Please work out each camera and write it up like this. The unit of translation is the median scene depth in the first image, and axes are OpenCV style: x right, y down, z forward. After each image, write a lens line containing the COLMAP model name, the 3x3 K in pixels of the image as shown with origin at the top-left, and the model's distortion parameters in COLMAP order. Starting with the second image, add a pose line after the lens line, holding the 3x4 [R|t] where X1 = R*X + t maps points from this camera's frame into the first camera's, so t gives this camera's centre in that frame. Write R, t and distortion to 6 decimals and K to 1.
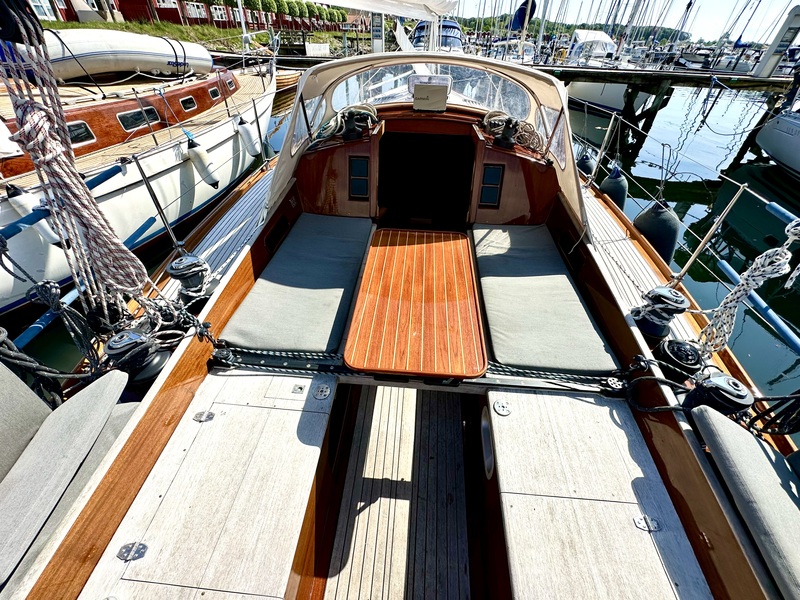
lens RADIAL K [[322.9, 0, 400.0], [0, 322.9, 300.0], [0, 0, 1]] dist [0.000486, 0.000126]
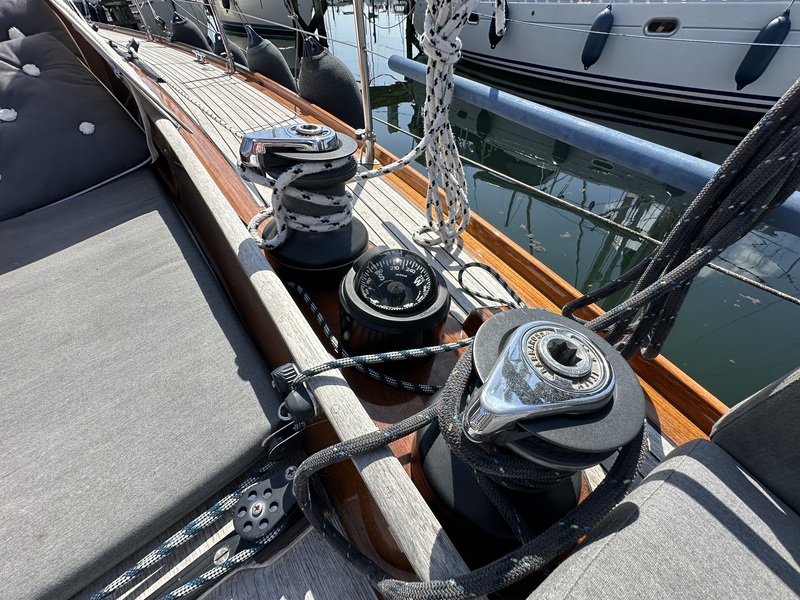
lens RADIAL K [[322.9, 0, 400.0], [0, 322.9, 300.0], [0, 0, 1]] dist [0.000486, 0.000126]
pose [[0.732553, -0.518479, 0.441073, 0.646815], [0.470851, 0.853892, 0.221737, 0.097758], [-0.491595, 0.045246, 0.869648, 0.633968]]
